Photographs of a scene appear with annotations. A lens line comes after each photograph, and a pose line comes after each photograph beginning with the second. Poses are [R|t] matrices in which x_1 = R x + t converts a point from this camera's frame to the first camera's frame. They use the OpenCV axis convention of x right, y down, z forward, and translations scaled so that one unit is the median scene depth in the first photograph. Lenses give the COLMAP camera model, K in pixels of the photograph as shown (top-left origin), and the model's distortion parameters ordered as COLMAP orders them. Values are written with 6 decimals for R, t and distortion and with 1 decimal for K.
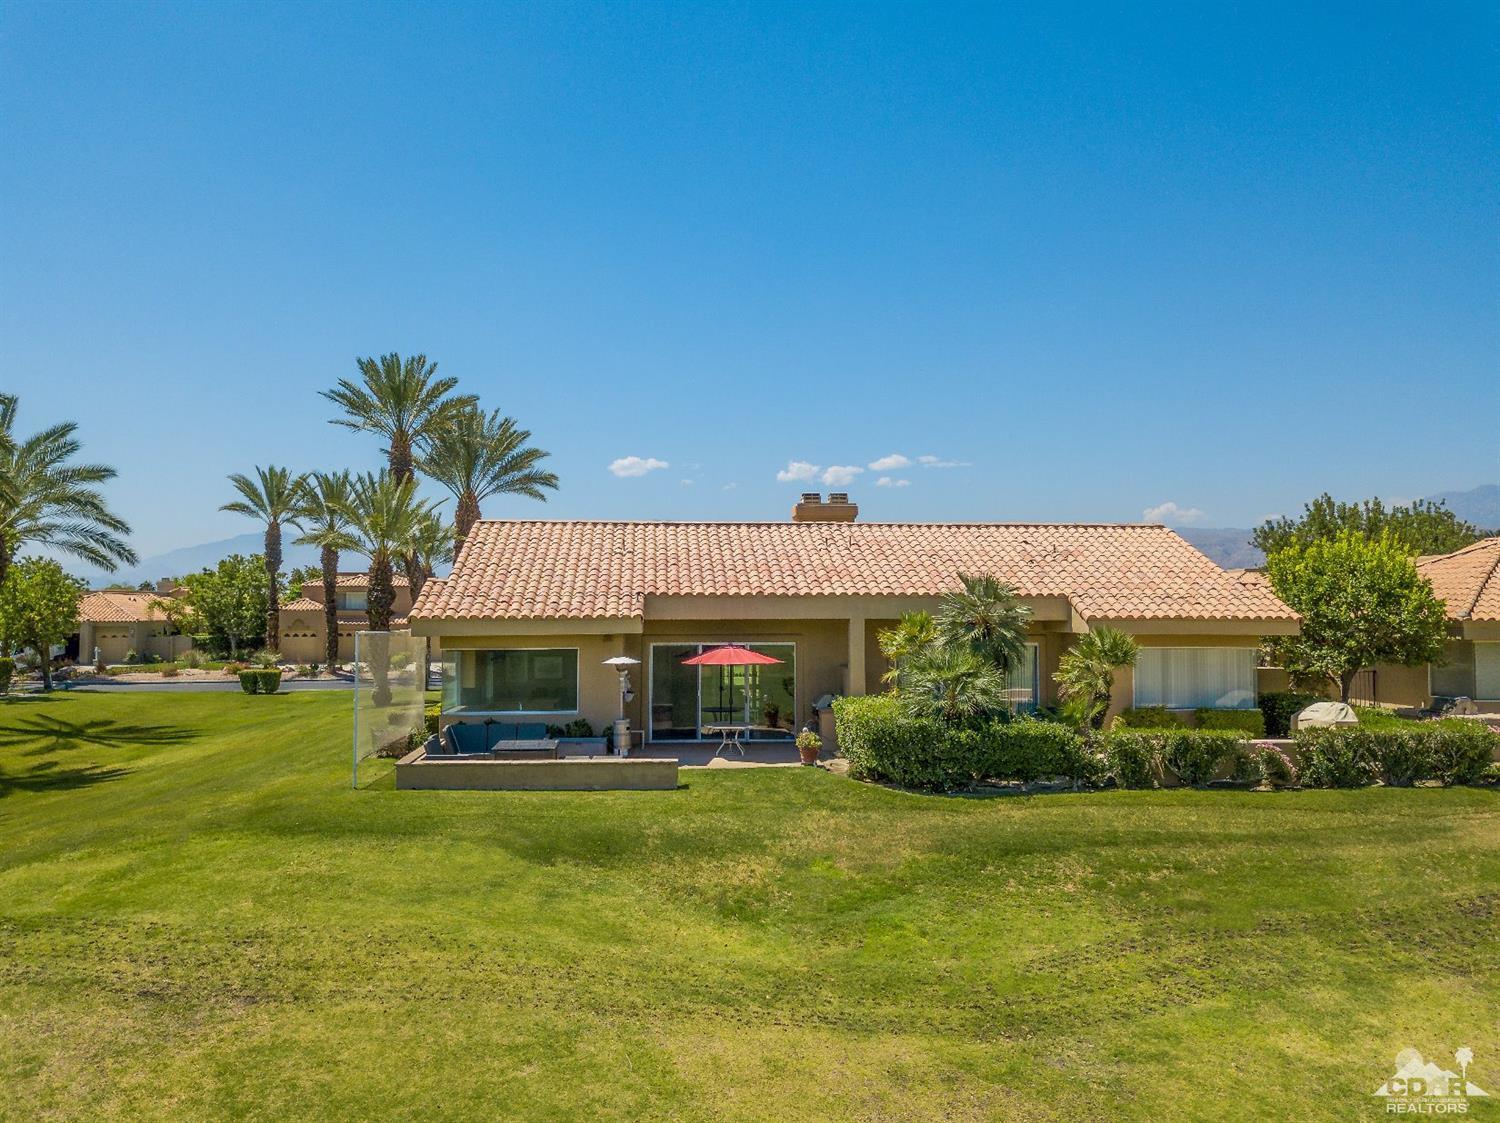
lens RADIAL K [[1141.2, 0, 748.6], [0, 1141.2, 579.1], [0, 0, 1]] dist [0.023818, 0.009961]
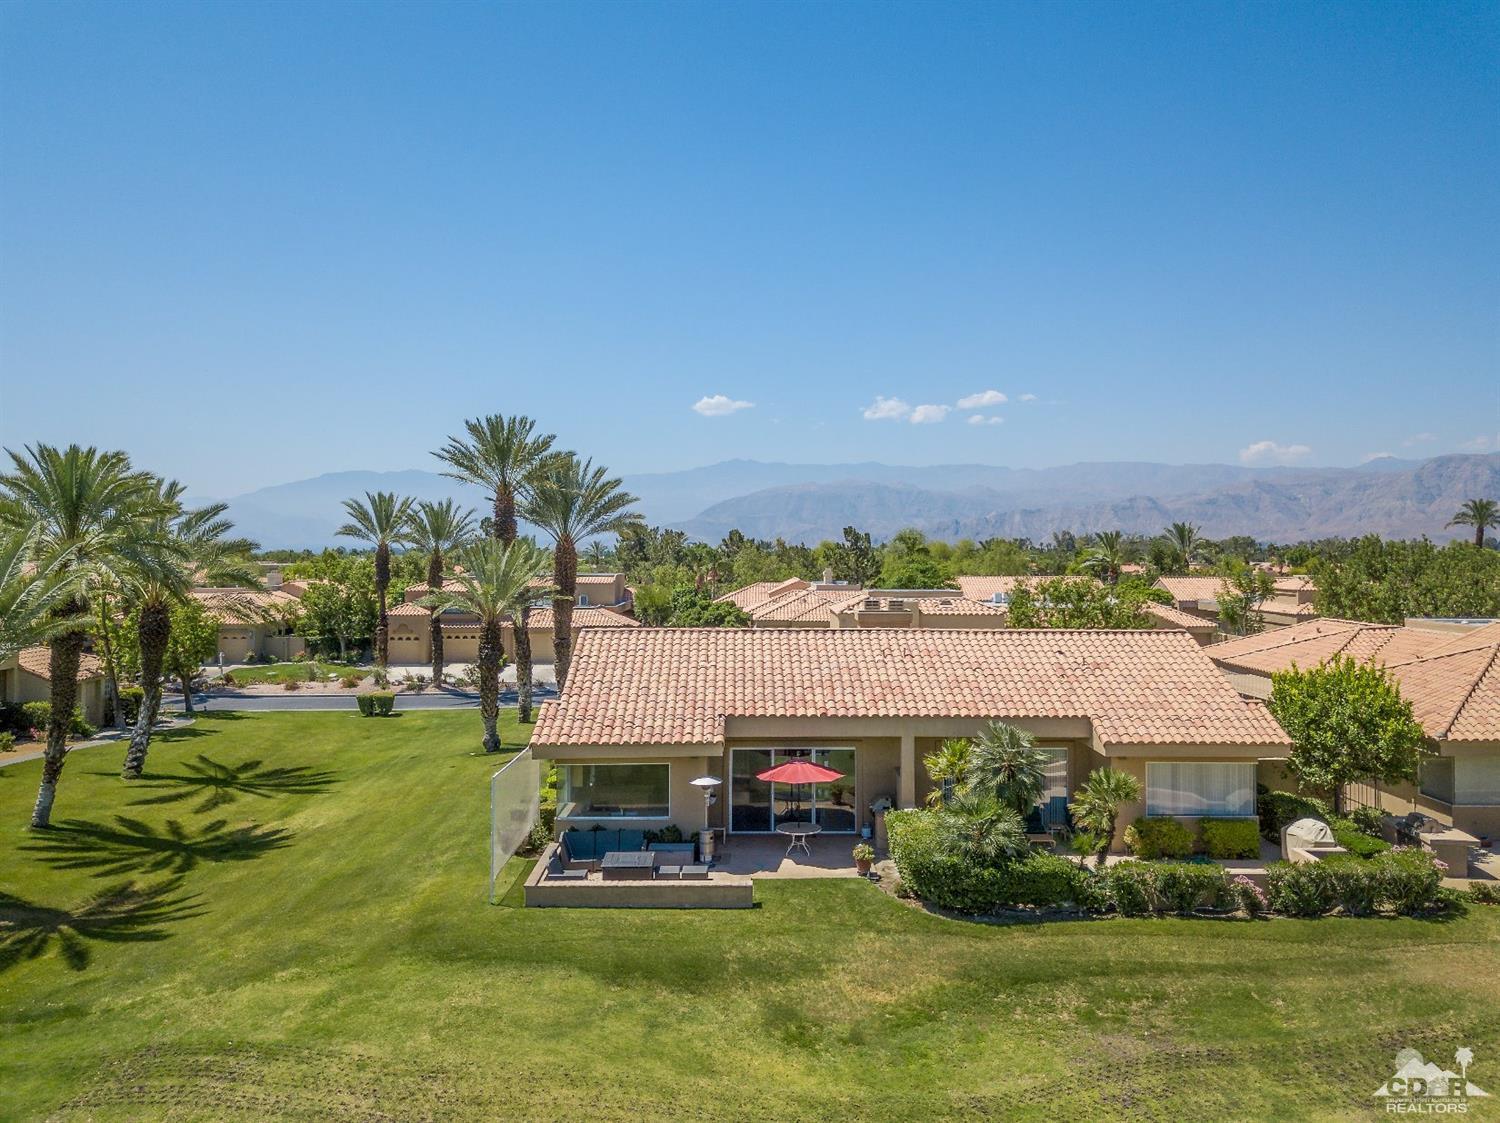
lens RADIAL K [[1152.6, 0, 783.7], [0, 1152.6, 550.1], [0, 0, 1]] dist [0.021612, 0.013814]
pose [[0.999183, 0.005785, -0.040006, 0.016483], [-0.004753, 0.999655, 0.025844, -0.205507], [0.040142, -0.025633, 0.998865, -0.198951]]
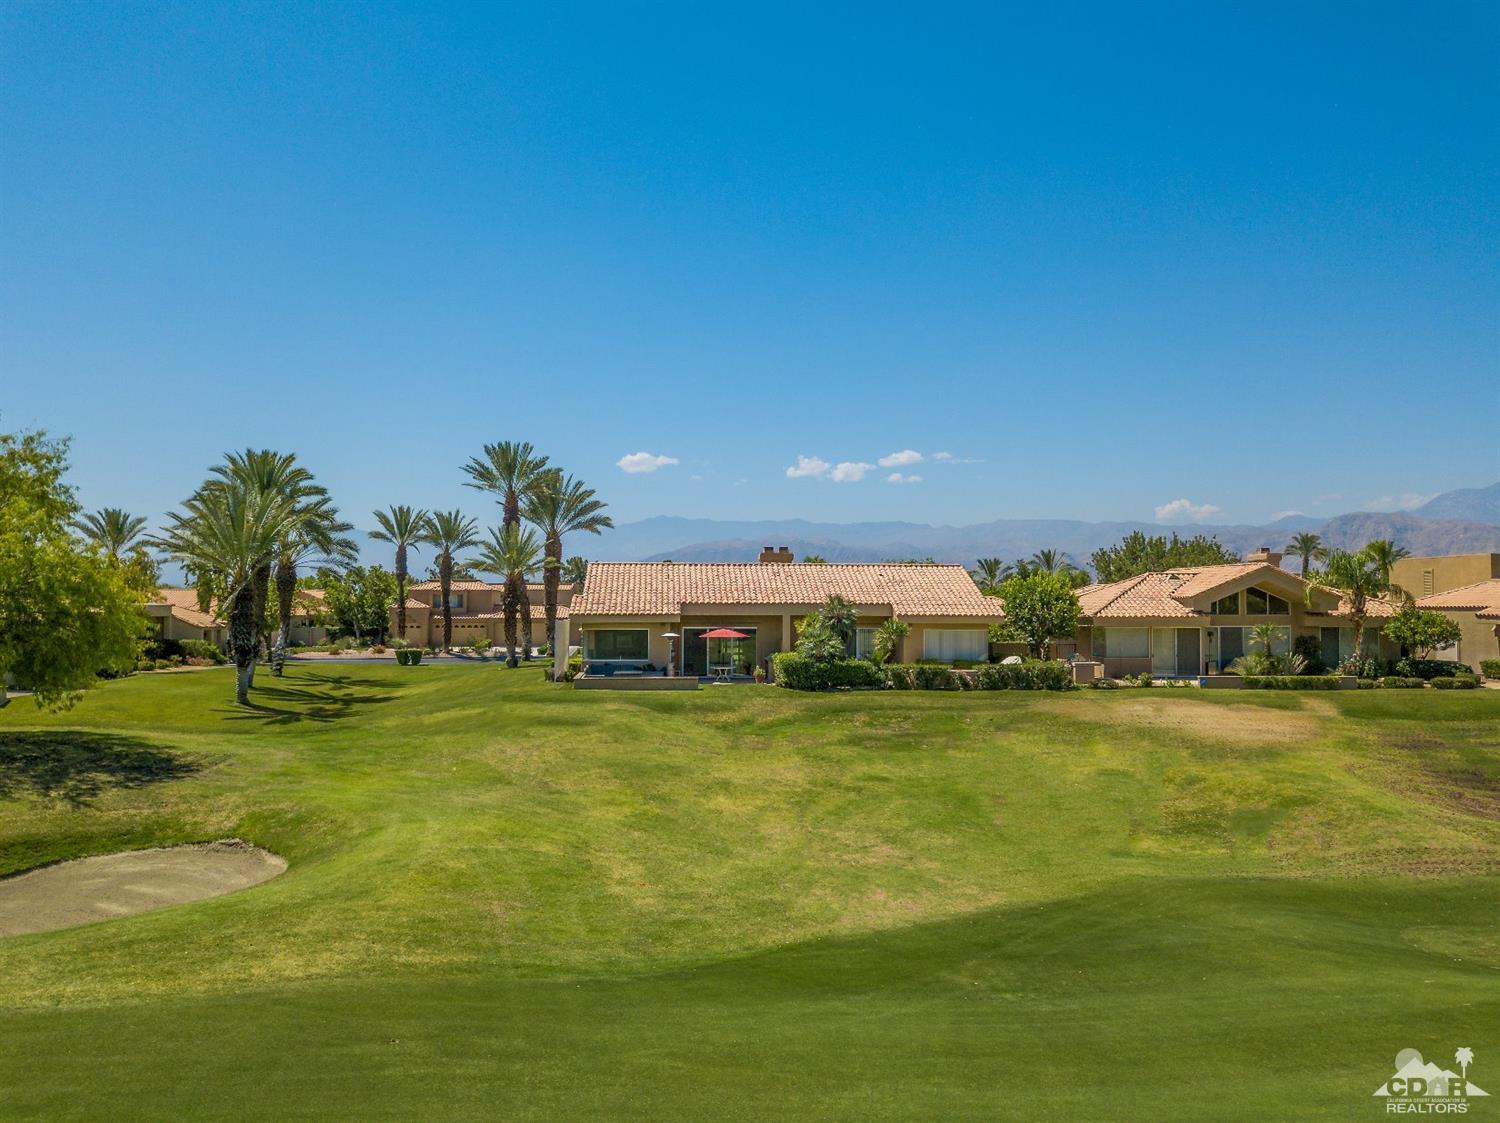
lens RADIAL K [[1143.6, 0, 750.3], [0, 1143.6, 582.3], [0, 0, 1]] dist [0.023365, -0.003174]
pose [[0.999991, 0.003443, -0.002368, 0.040461], [-0.003432, 0.999983, 0.004693, -0.035509], [0.002384, -0.004684, 0.999986, -1.121436]]
